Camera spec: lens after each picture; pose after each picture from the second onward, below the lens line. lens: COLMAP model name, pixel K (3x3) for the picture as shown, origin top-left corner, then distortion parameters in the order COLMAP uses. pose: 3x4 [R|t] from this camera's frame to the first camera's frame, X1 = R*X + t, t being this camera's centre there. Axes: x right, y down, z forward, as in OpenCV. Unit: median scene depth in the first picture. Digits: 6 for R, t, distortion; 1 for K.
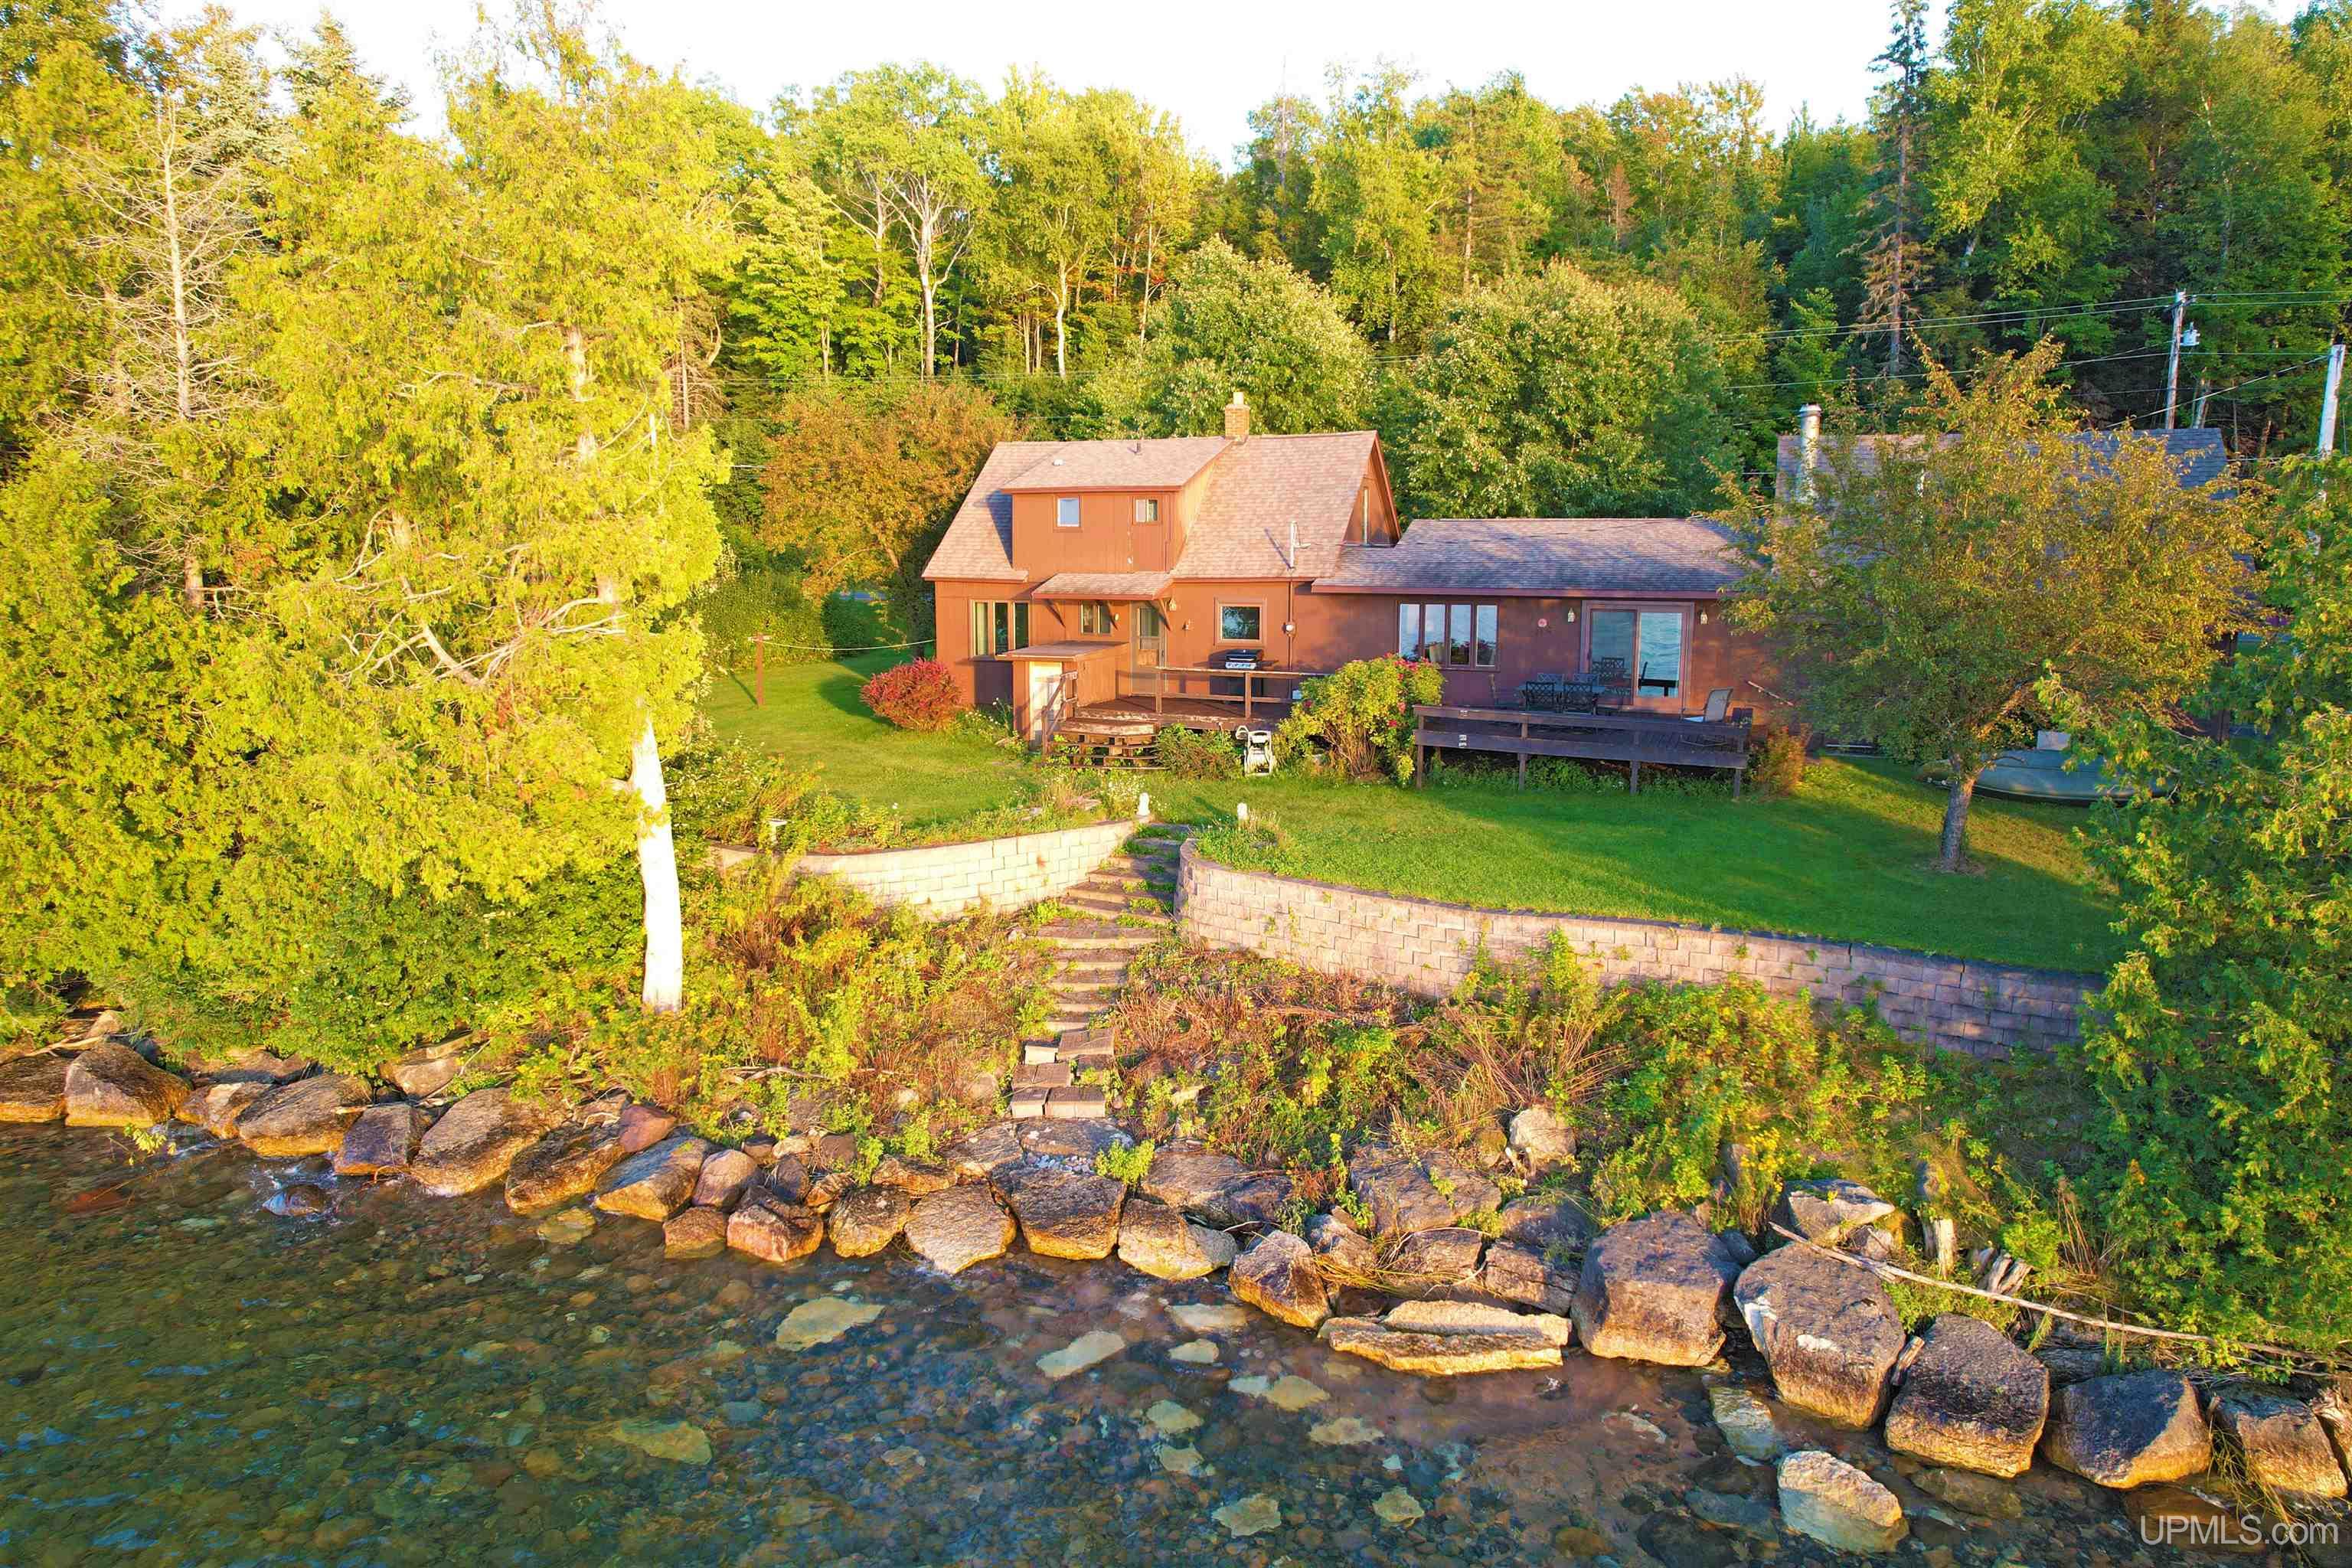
lens RADIAL K [[1518.0, 0, 1176.0], [0, 1518.0, 784.0], [0, 0, 1]] dist [-0.051446, 0.045645]
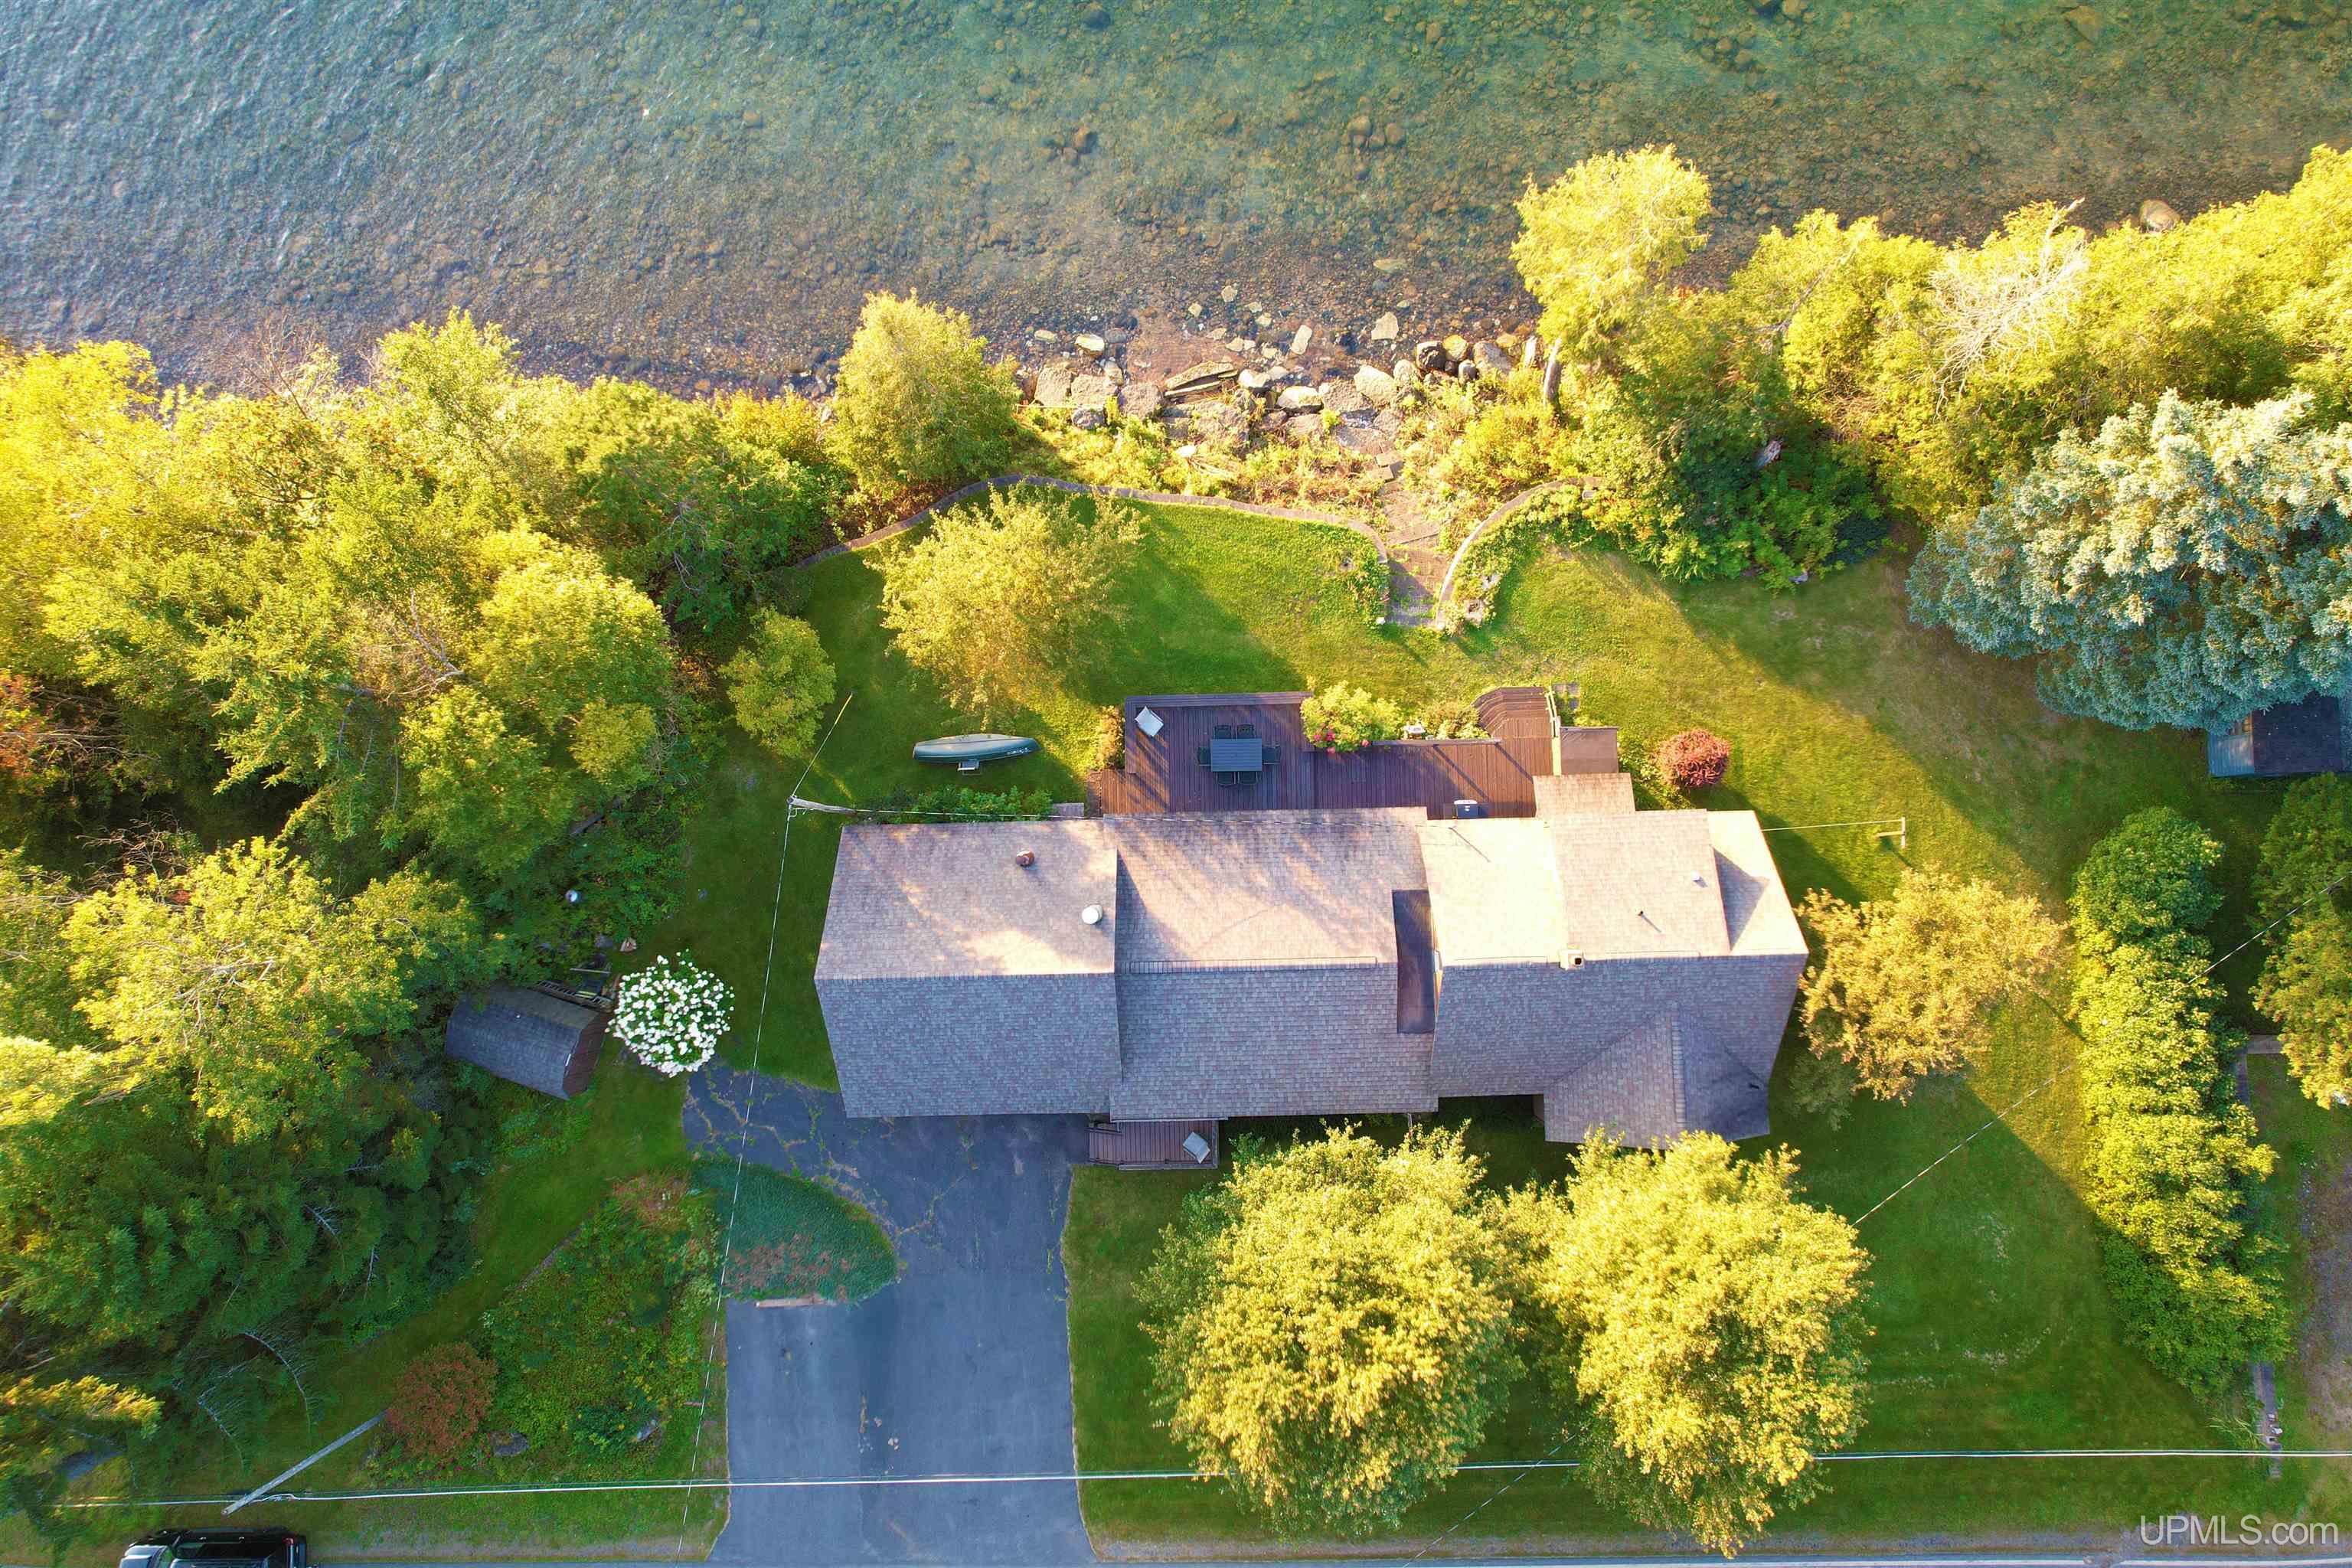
lens RADIAL K [[1518.0, 0, 1176.0], [0, 1518.0, 784.0], [0, 0, 1]] dist [-0.051446, 0.045645]
pose [[-0.921965, 0.386214, -0.028632, 0.547866], [-0.062413, -0.075210, 0.995213, -2.458368], [0.382211, 0.919338, 0.093446, 1.230420]]
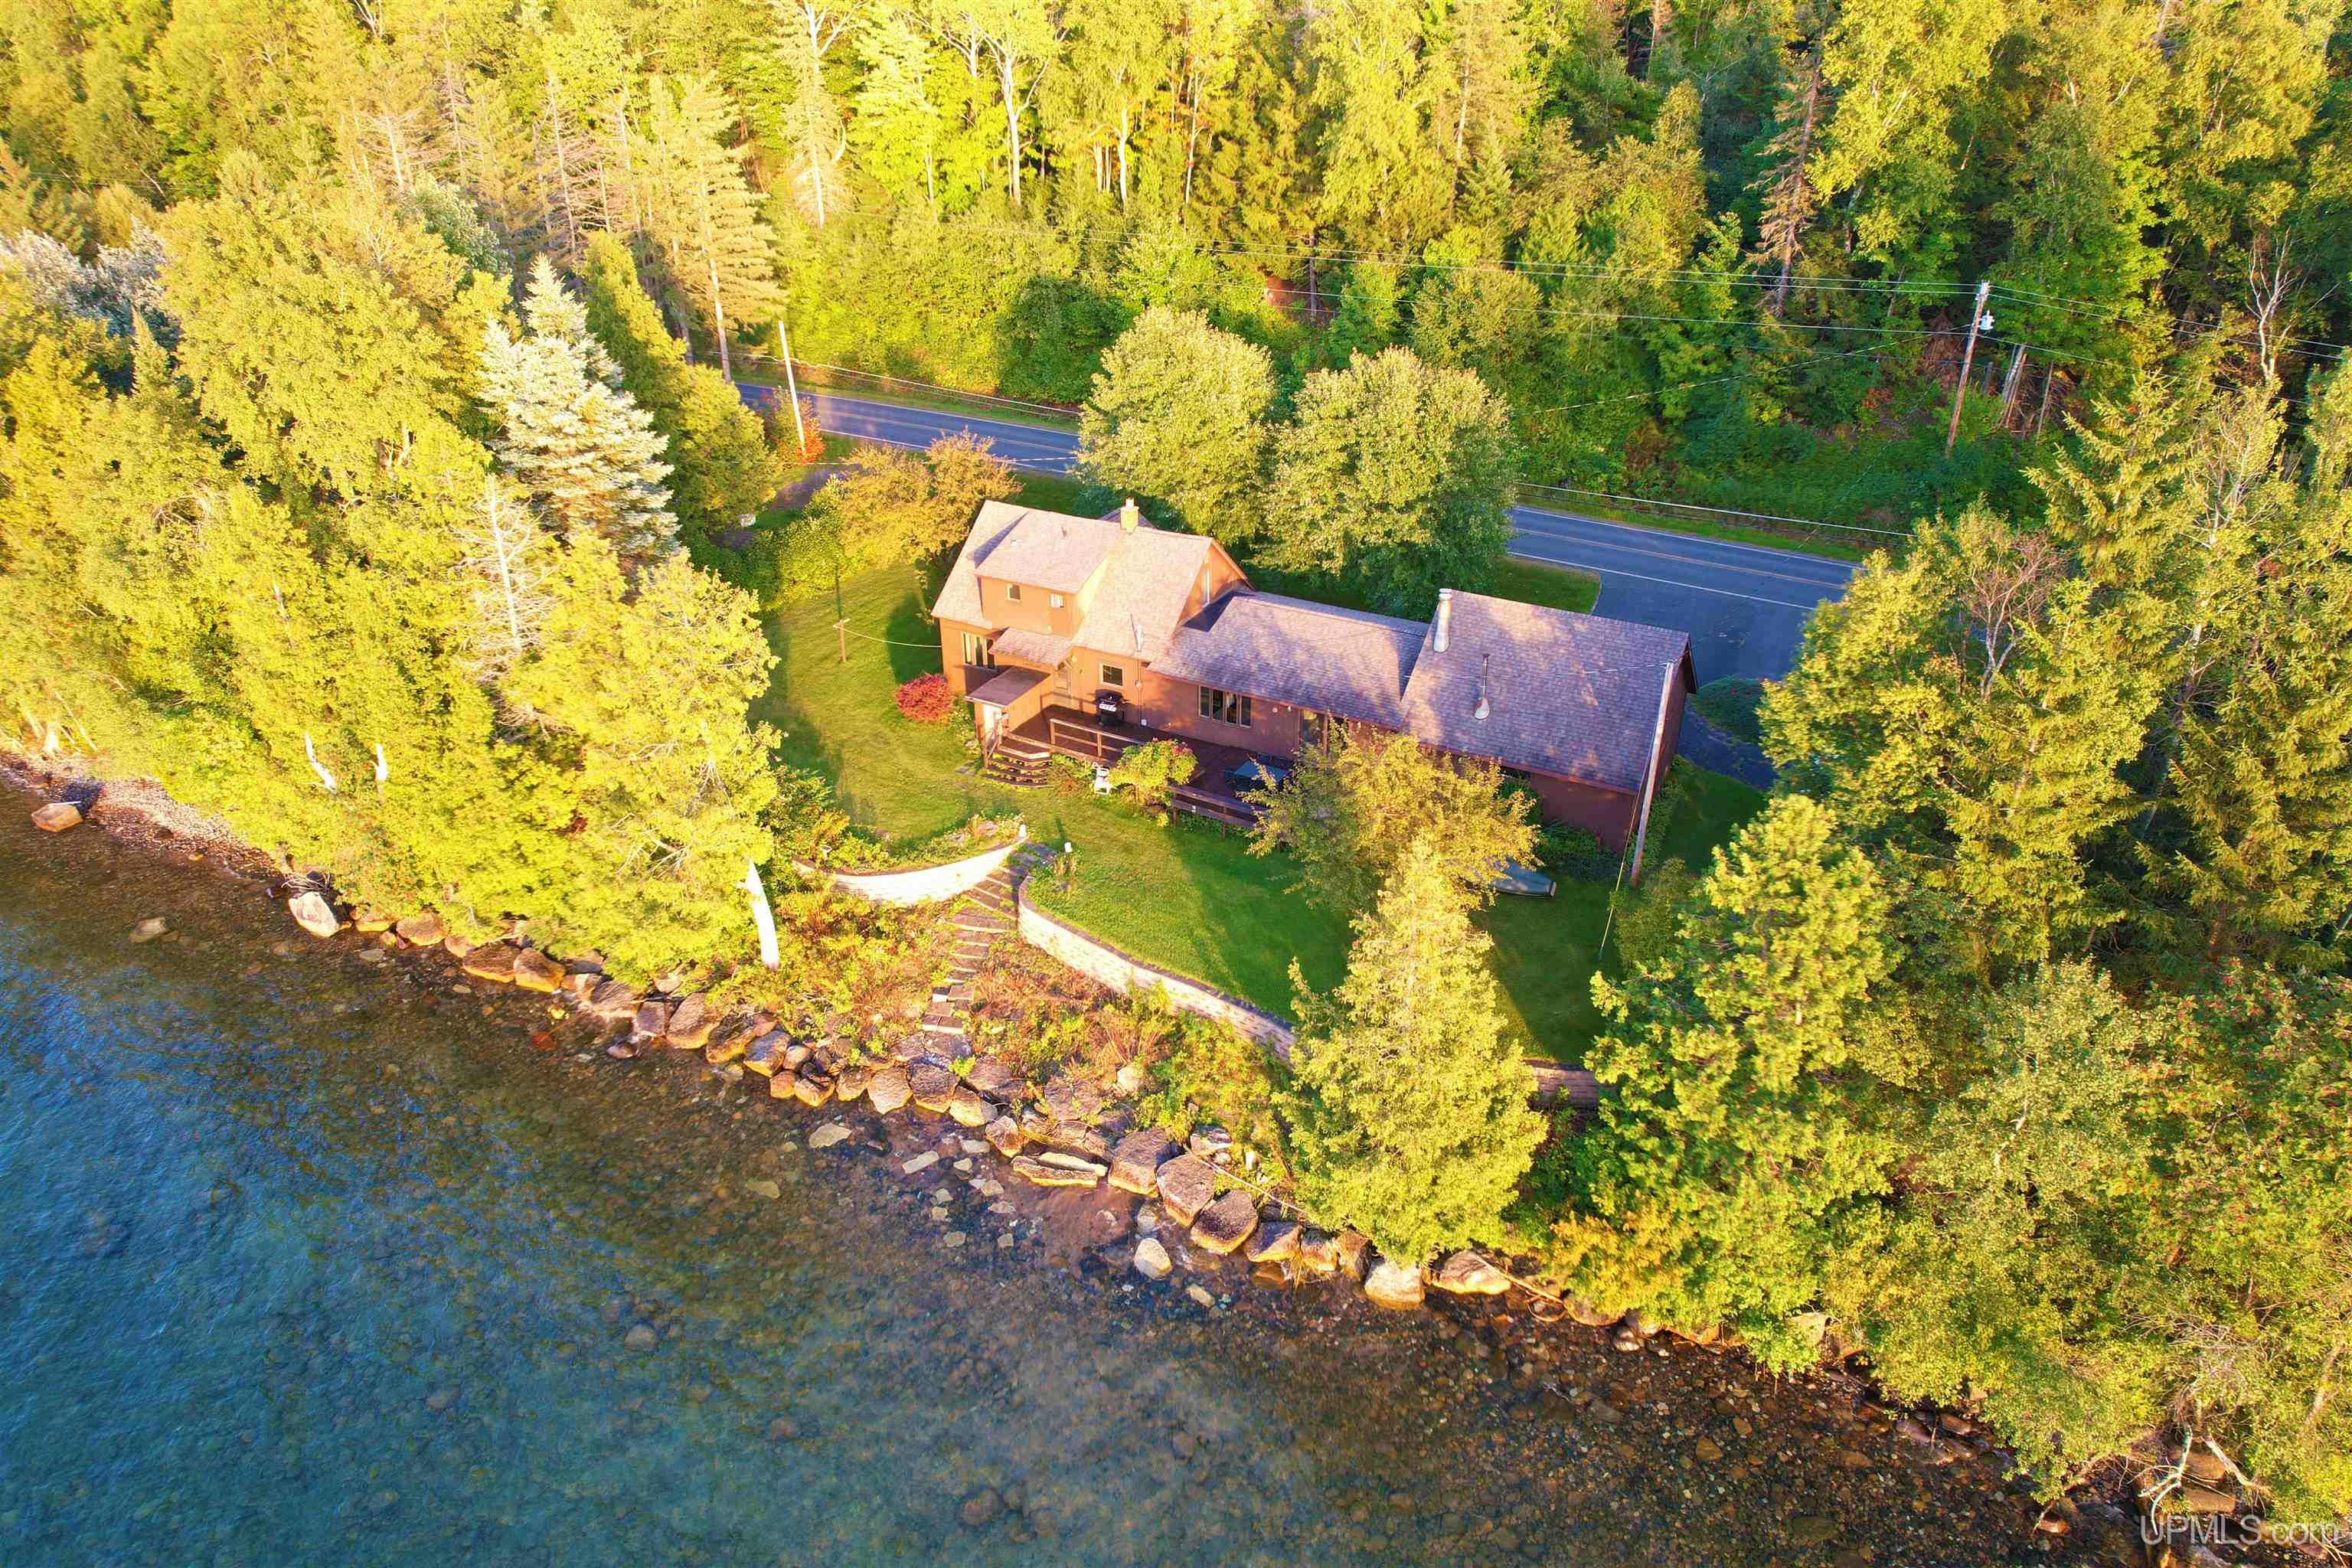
lens RADIAL K [[1518.0, 0, 1176.0], [0, 1518.0, 784.0], [0, 0, 1]] dist [-0.051446, 0.045645]
pose [[0.990883, 0.064792, -0.118122, 0.533664], [-0.021987, 0.942780, 0.332690, -0.928732], [0.132919, -0.327060, 0.935609, -0.974969]]
